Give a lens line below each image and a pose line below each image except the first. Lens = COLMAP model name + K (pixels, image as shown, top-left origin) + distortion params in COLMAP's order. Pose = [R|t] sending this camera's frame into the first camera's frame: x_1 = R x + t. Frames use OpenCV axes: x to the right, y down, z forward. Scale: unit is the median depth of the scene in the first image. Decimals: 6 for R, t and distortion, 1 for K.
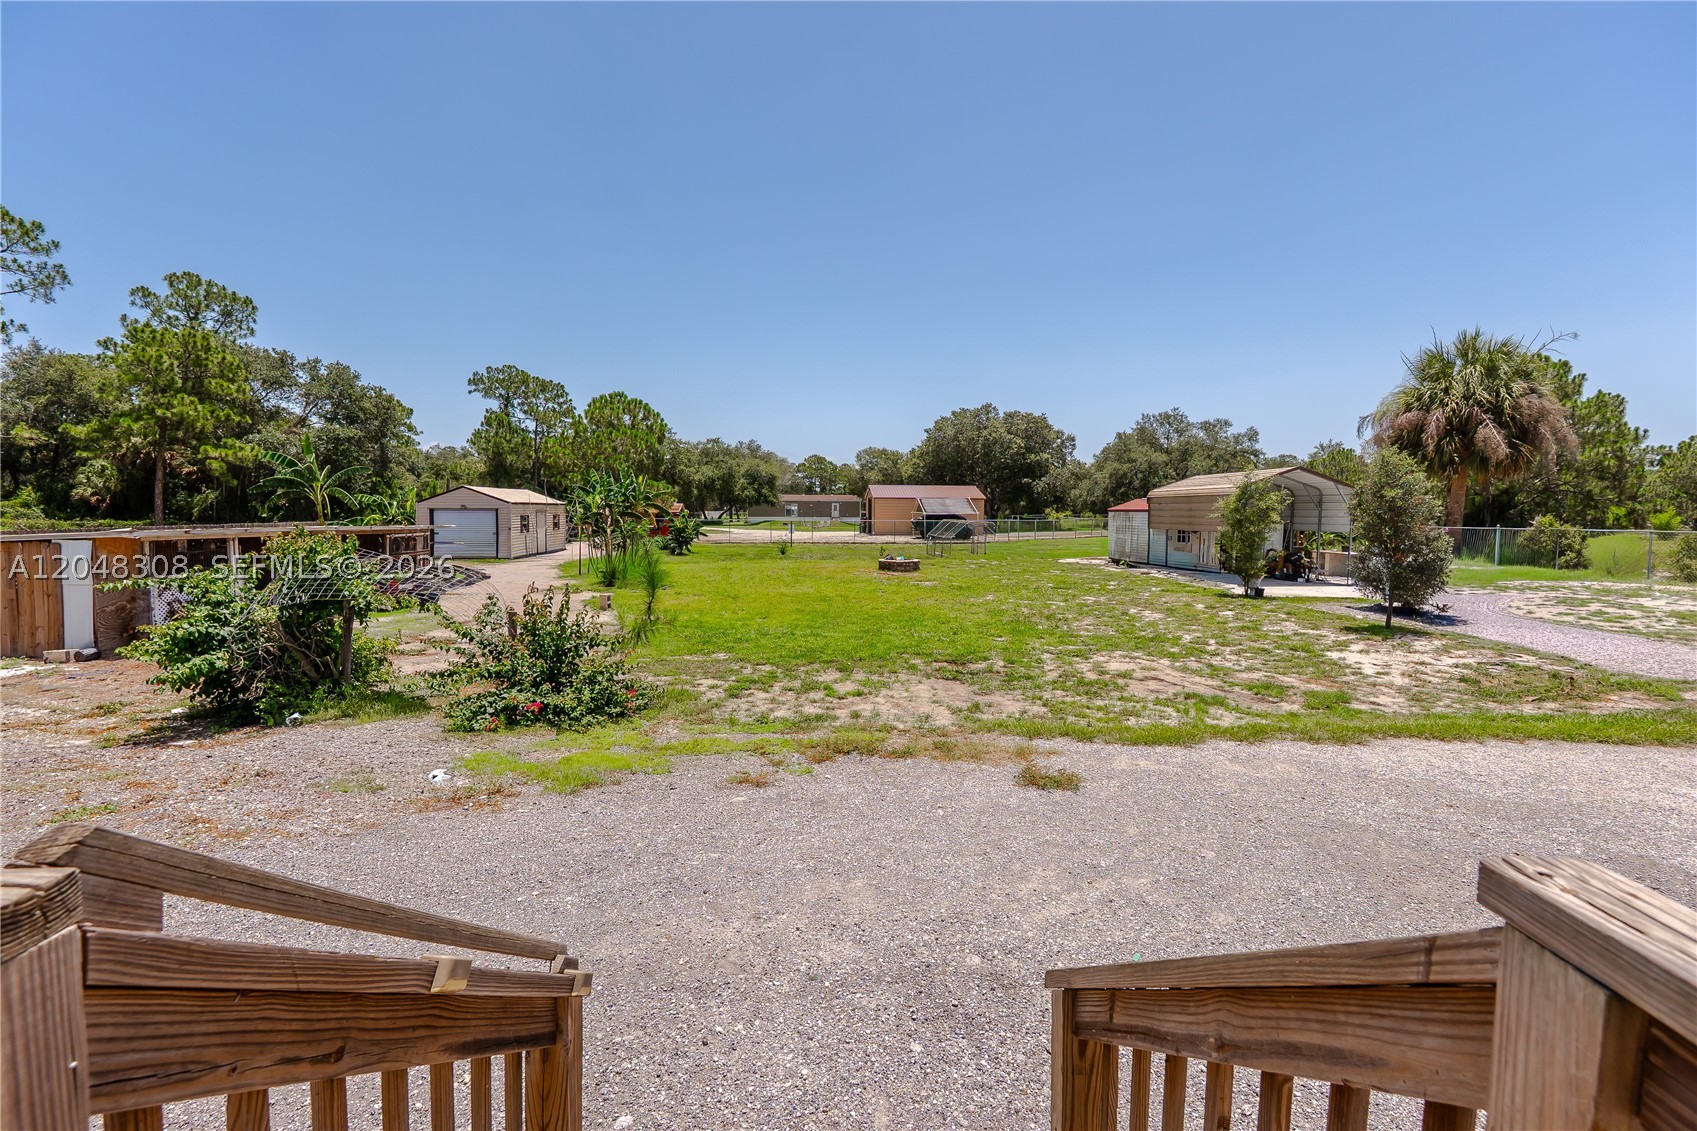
lens RADIAL K [[785.7, 0, 883.1], [0, 785.7, 565.5], [0, 0, 1]] dist [-0.010688, 0.002489]
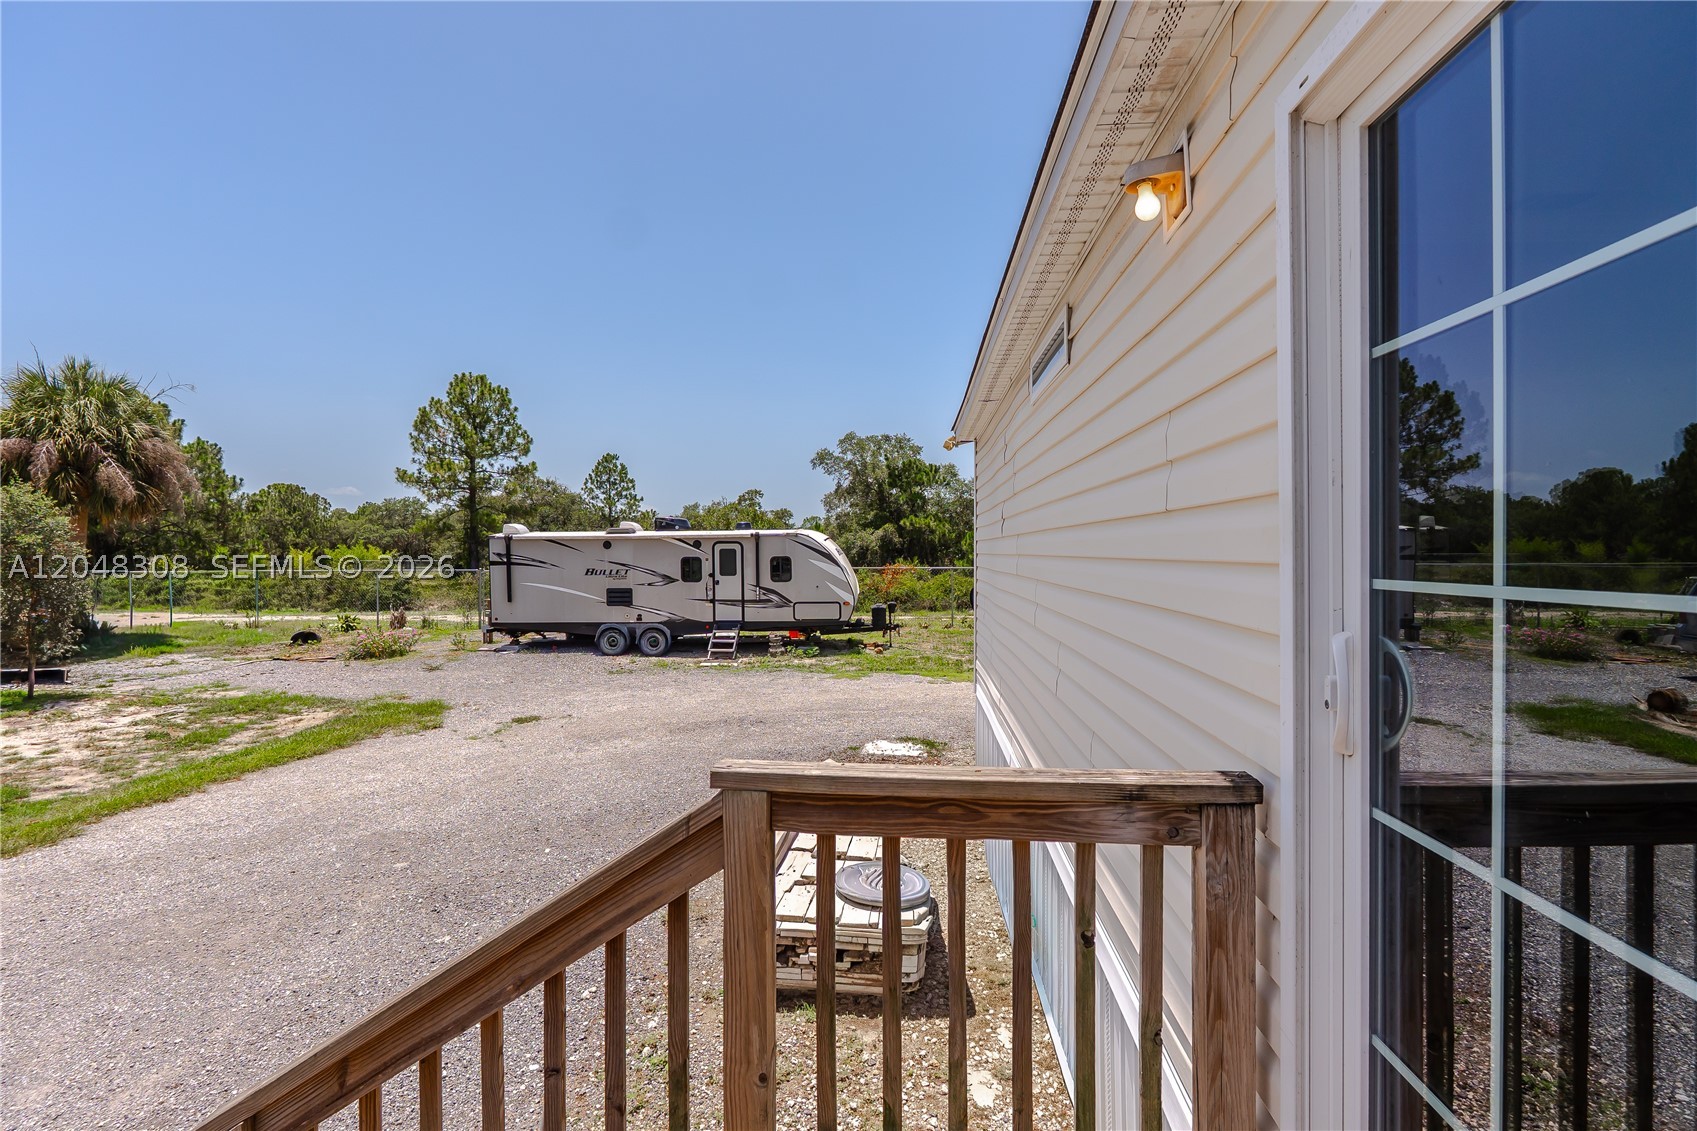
lens RADIAL K [[785.7, 0, 851.9], [0, 785.7, 557.7], [0, 0, 1]] dist [-0.010688, 0.002489]
pose [[0.122876, -0.017662, 0.992265, -0.049982], [0.075235, 0.997130, 0.008432, -0.007830], [-0.989566, 0.073616, 0.123852, 0.008611]]
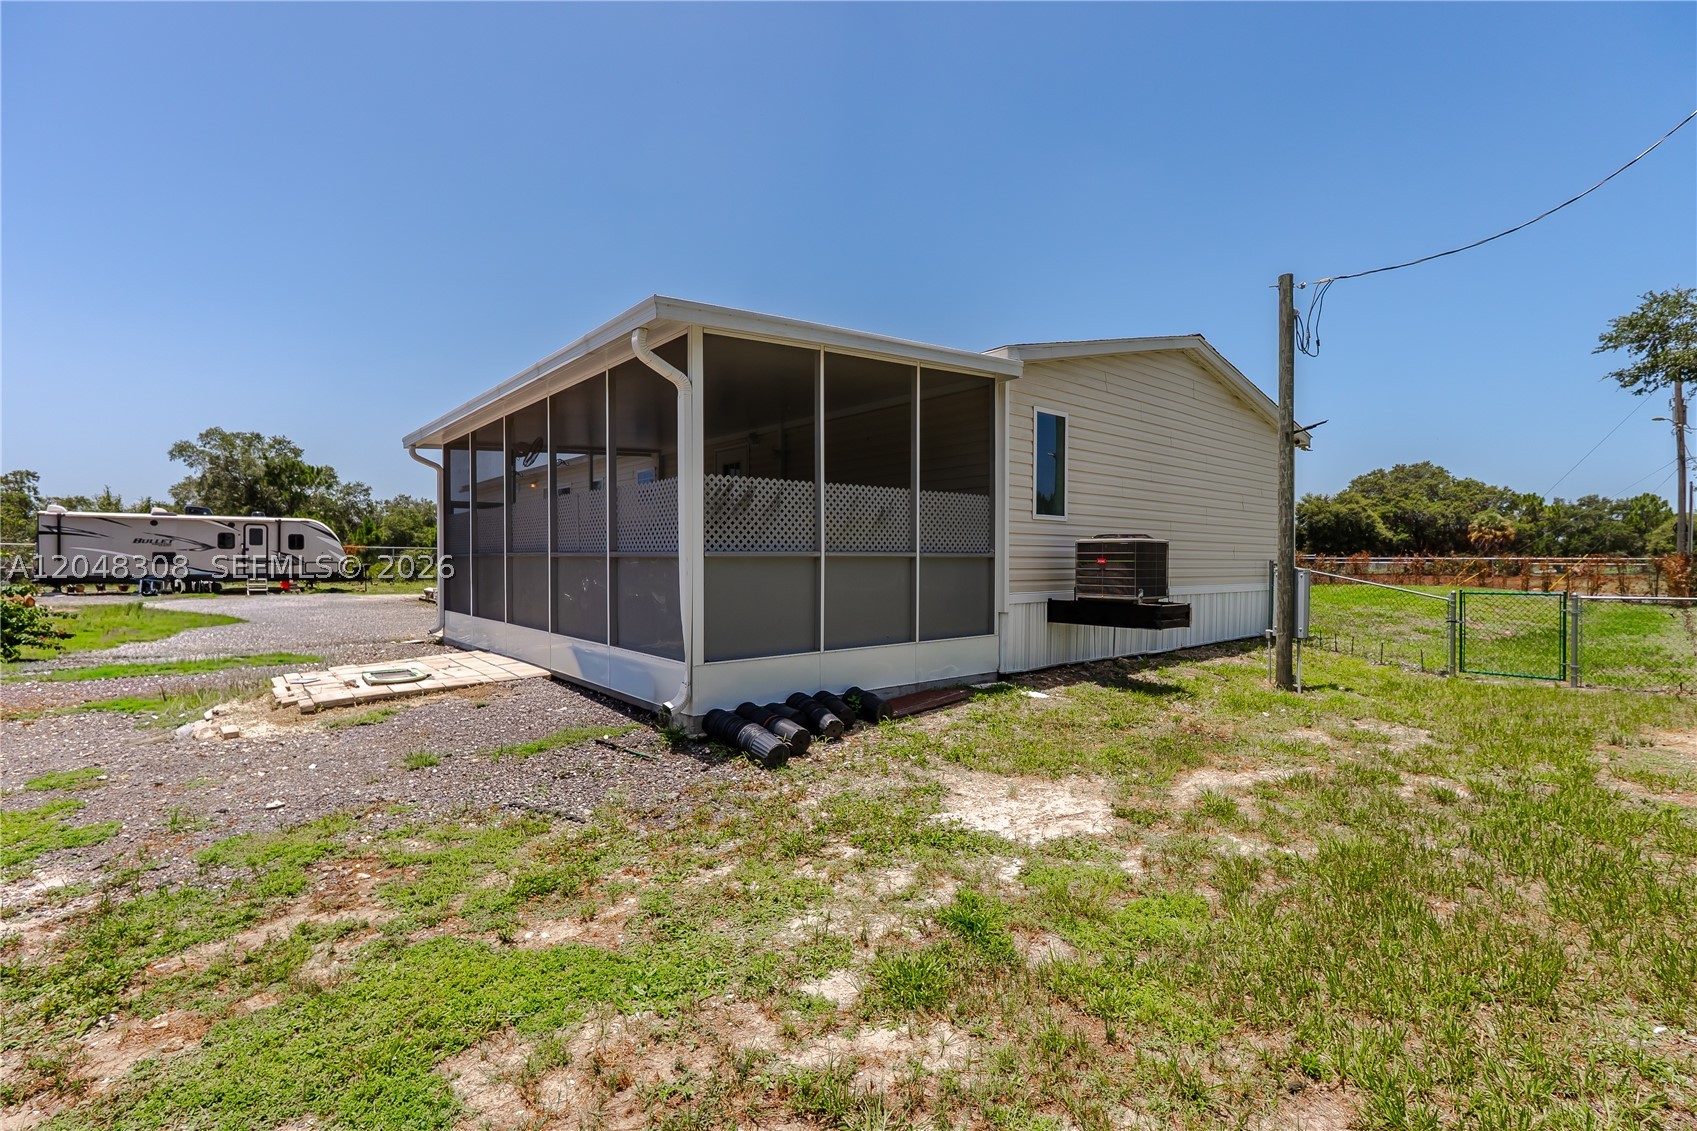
lens RADIAL K [[785.7, 0, 845.5], [0, 785.7, 566.9], [0, 0, 1]] dist [-0.010688, 0.002489]
pose [[-0.603050, -0.019476, 0.797466, -6.353864], [0.043836, 0.997382, 0.057507, 0.141968], [-0.796498, 0.069637, -0.600617, 1.743837]]
